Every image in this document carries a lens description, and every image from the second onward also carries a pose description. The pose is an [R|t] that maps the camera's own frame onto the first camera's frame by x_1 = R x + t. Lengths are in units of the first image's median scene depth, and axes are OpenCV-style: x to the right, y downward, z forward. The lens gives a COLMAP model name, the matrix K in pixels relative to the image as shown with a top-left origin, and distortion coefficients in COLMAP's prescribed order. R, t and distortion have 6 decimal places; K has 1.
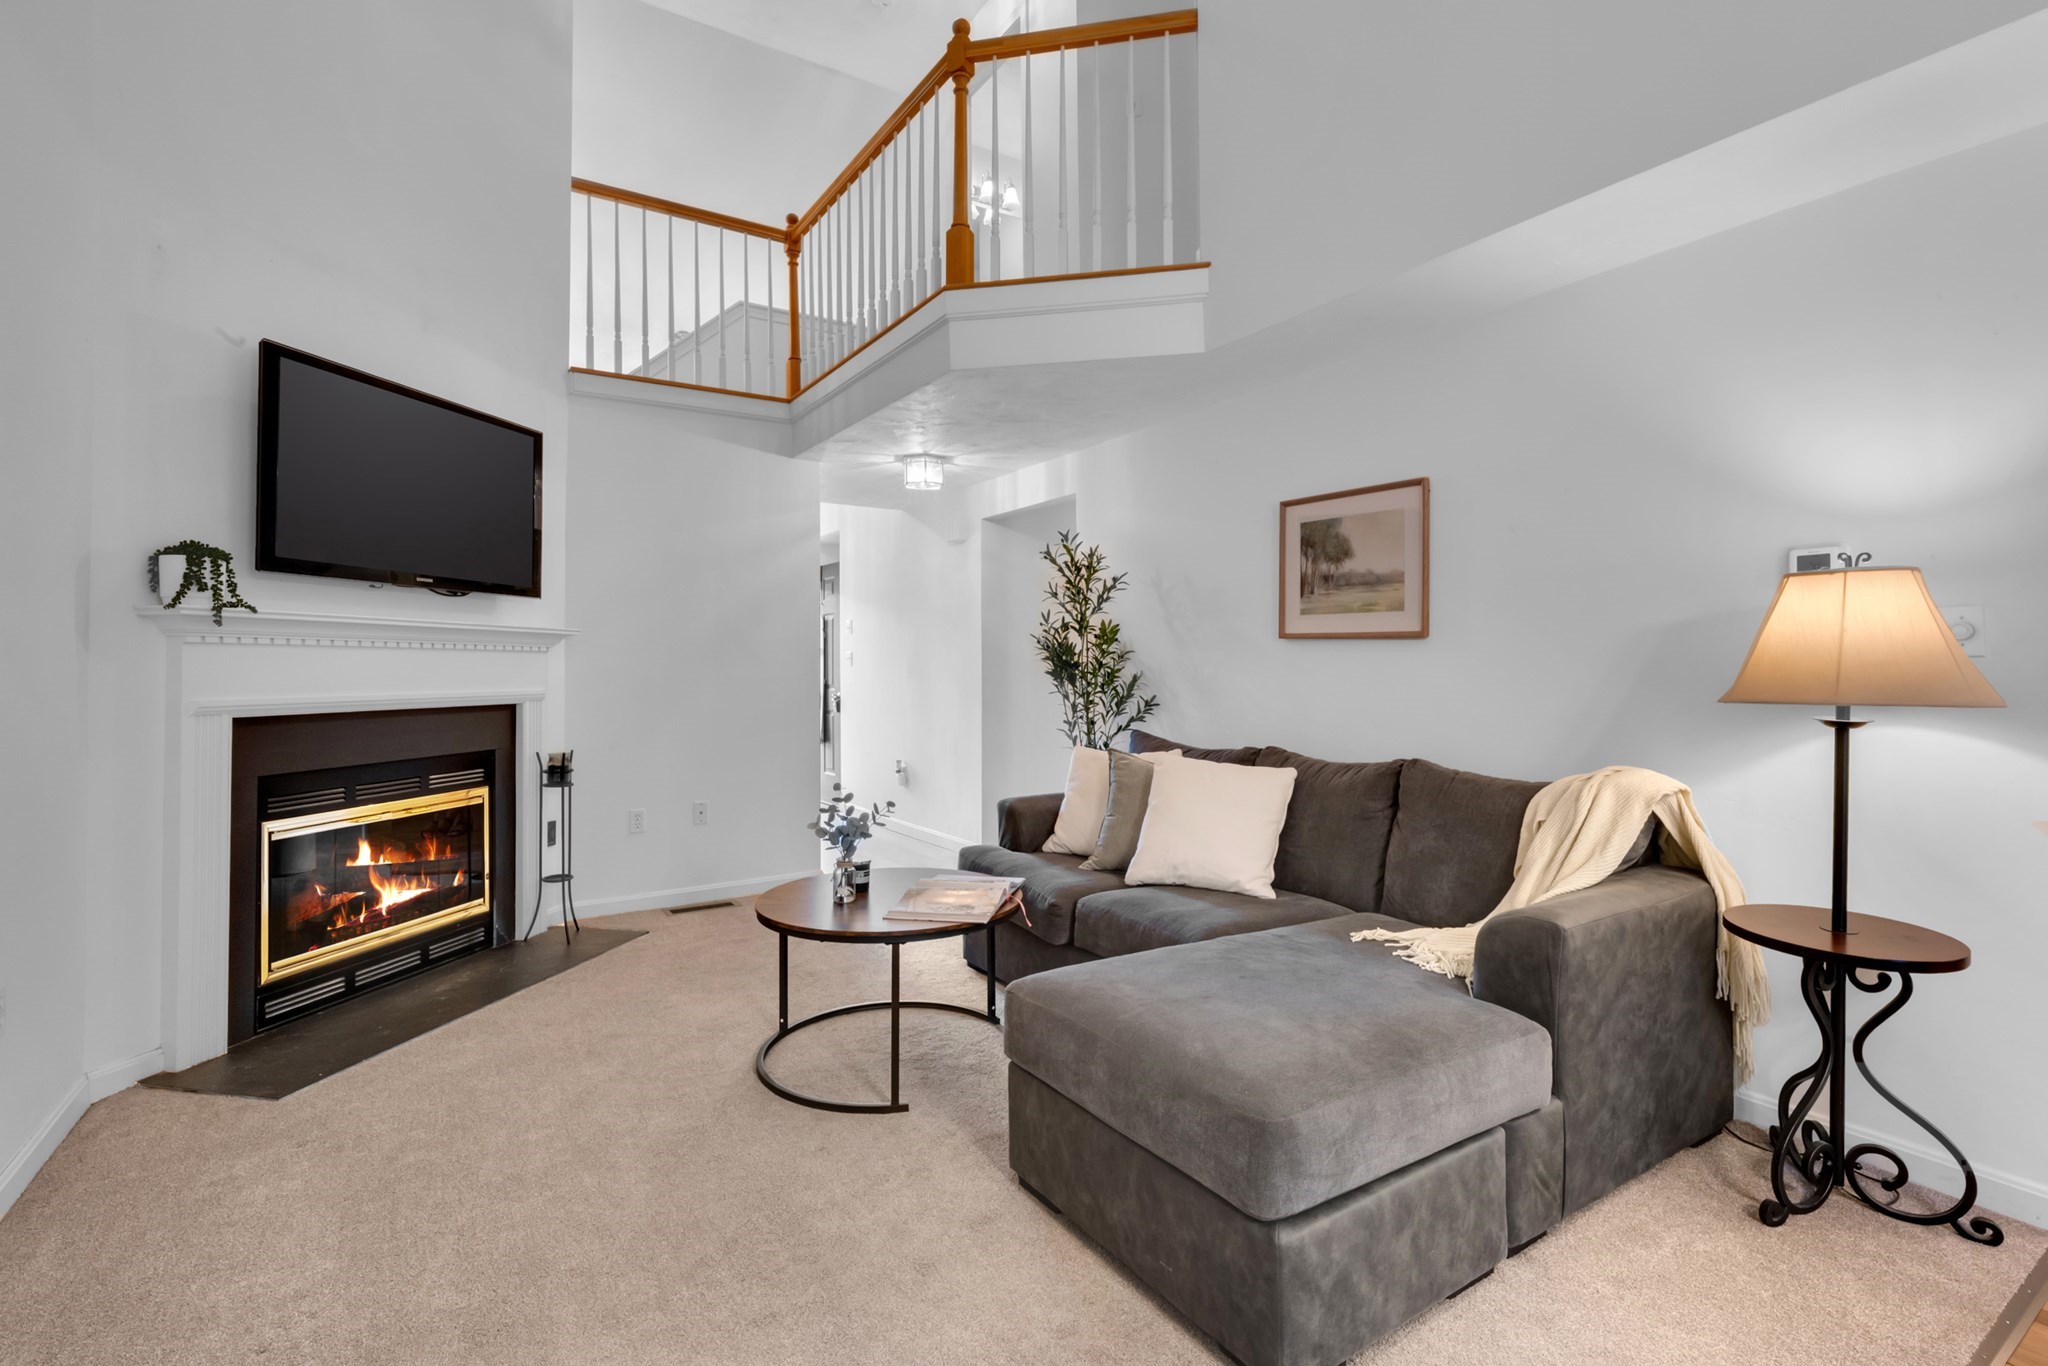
lens RADIAL K [[939.8, 0, 1031.0], [0, 939.8, 653.9], [0, 0, 1]] dist [-0.003471, 0.001357]
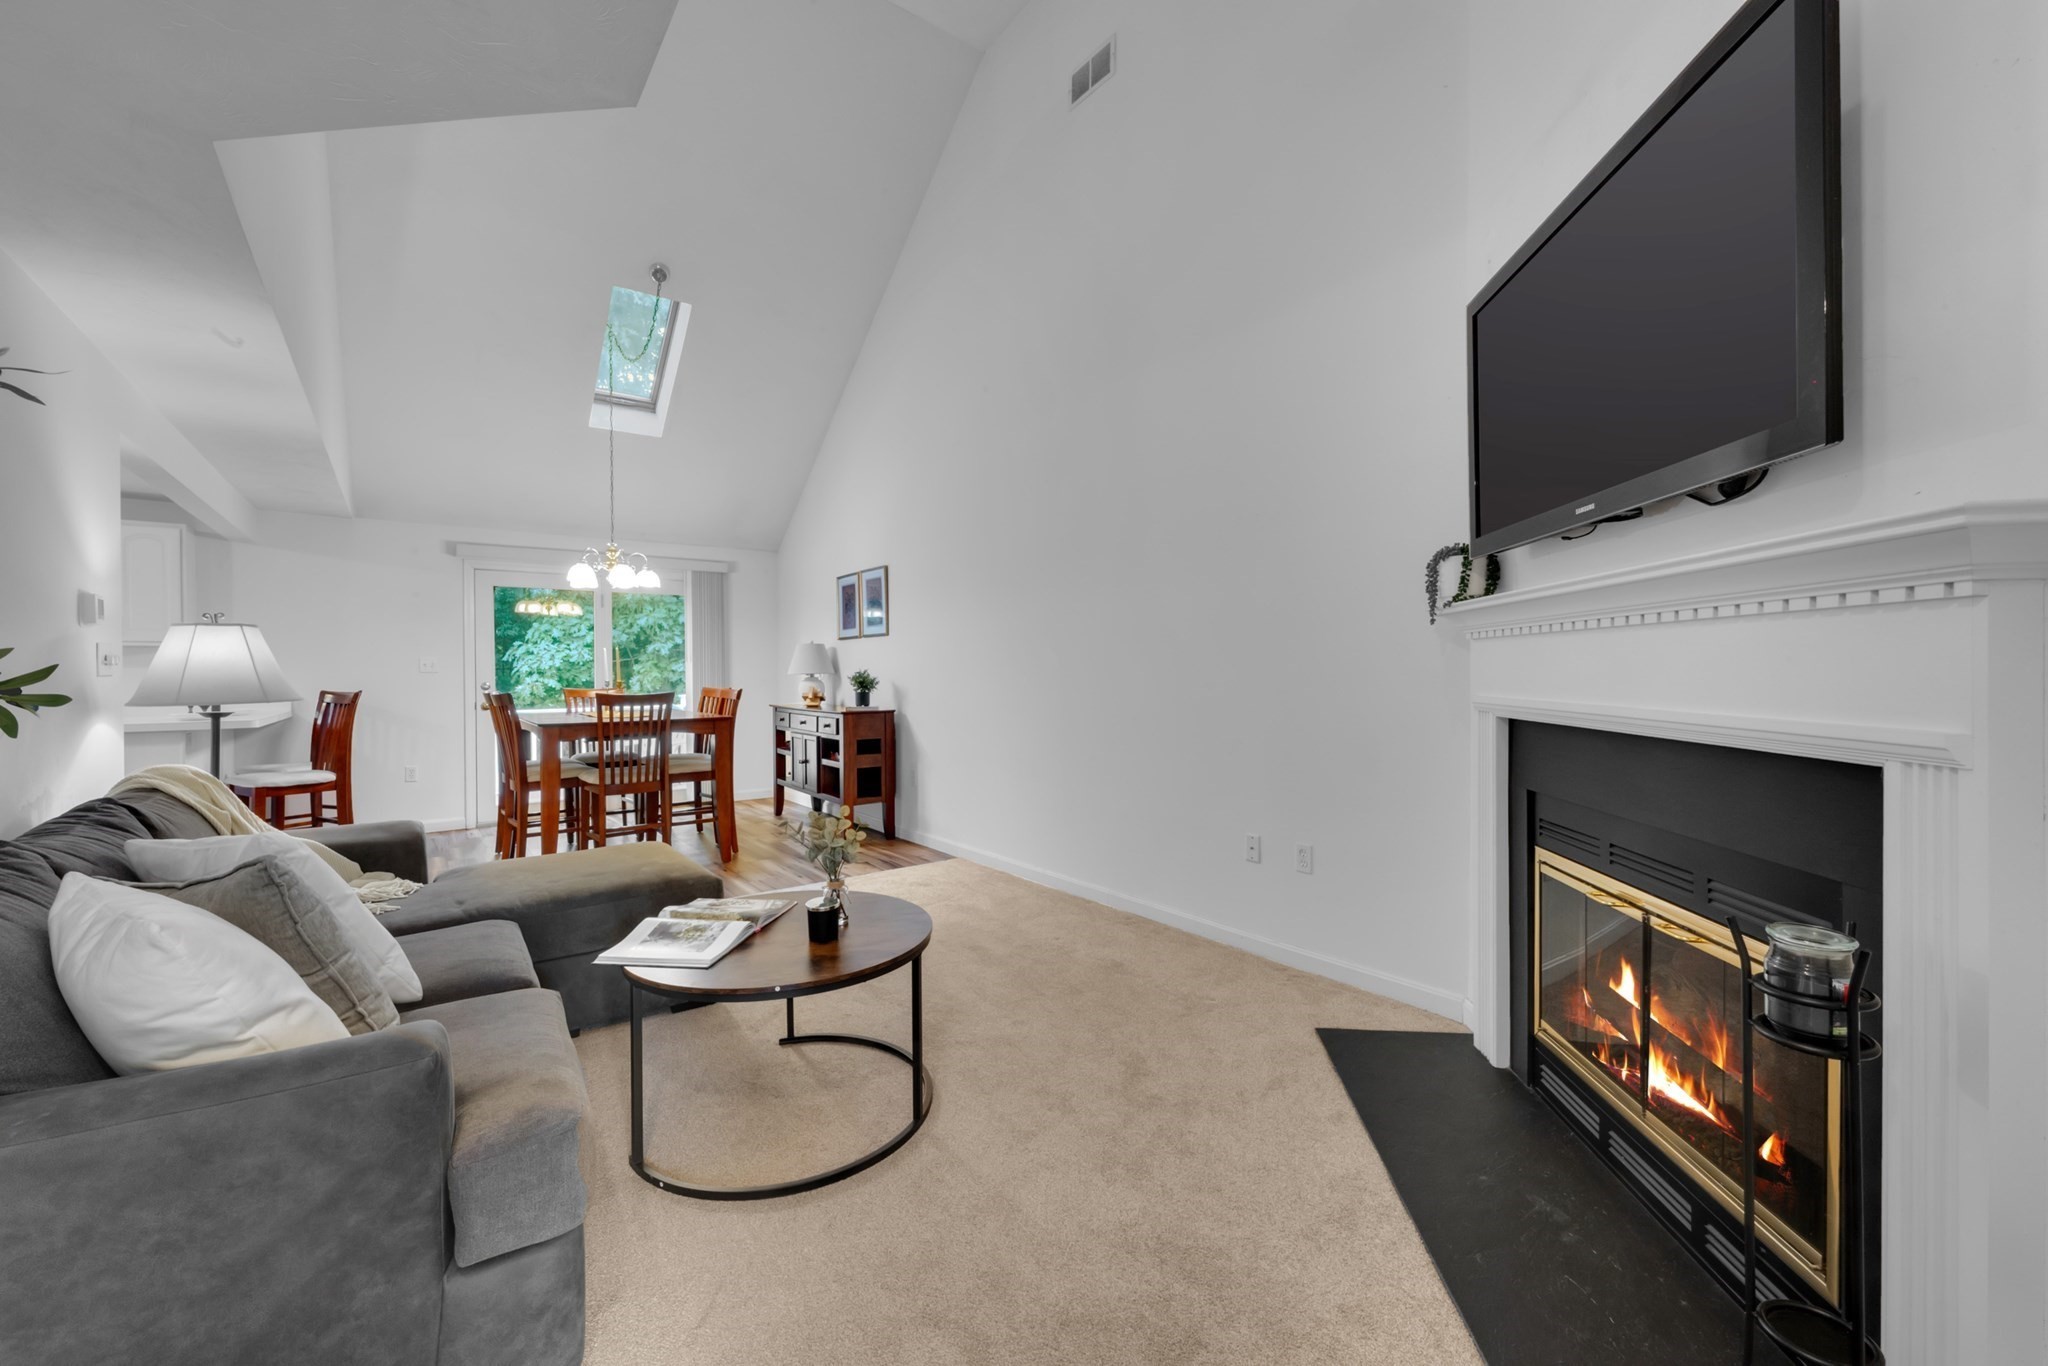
lens RADIAL K [[811.0, 0, 1025.3], [0, 811.0, 677.2], [0, 0, 1]] dist [-0.001040, -0.000129]
pose [[-0.998293, 0.013050, -0.056924, -0.288253], [0.013587, 0.999867, -0.009068, 0.024279], [0.056798, -0.009826, -0.998337, 1.511501]]
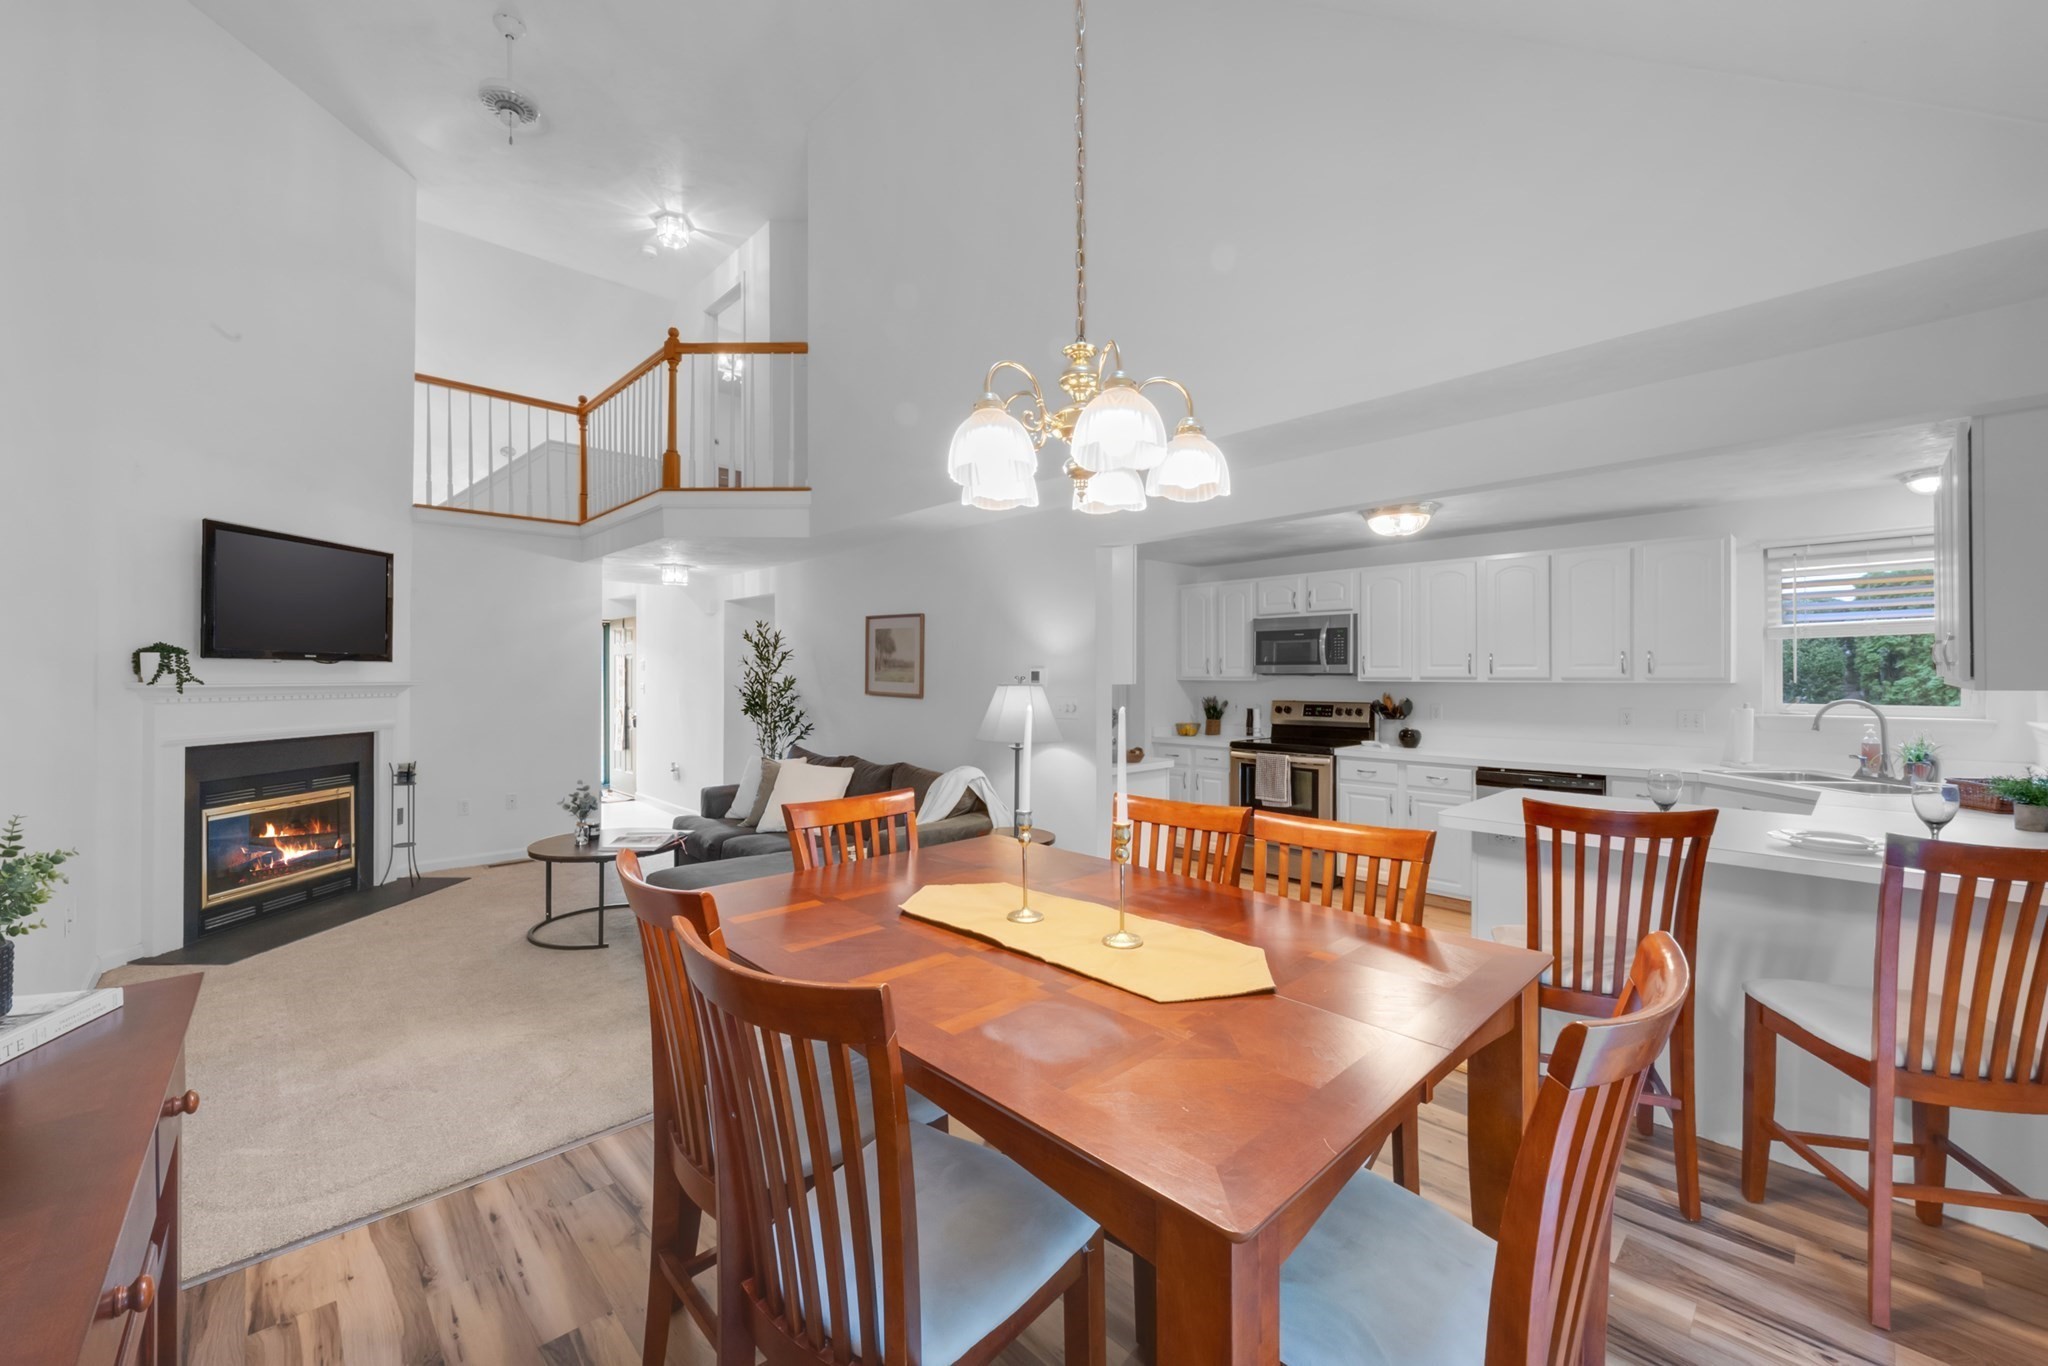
lens RADIAL K [[811.0, 0, 1022.7], [0, 811.0, 674.7], [0, 0, 1]] dist [-0.001040, -0.000129]
pose [[0.982463, 0.007005, 0.186326, 0.287403], [-0.009526, 0.999875, 0.012639, -0.078745], [-0.186214, -0.014192, 0.982407, -0.582658]]
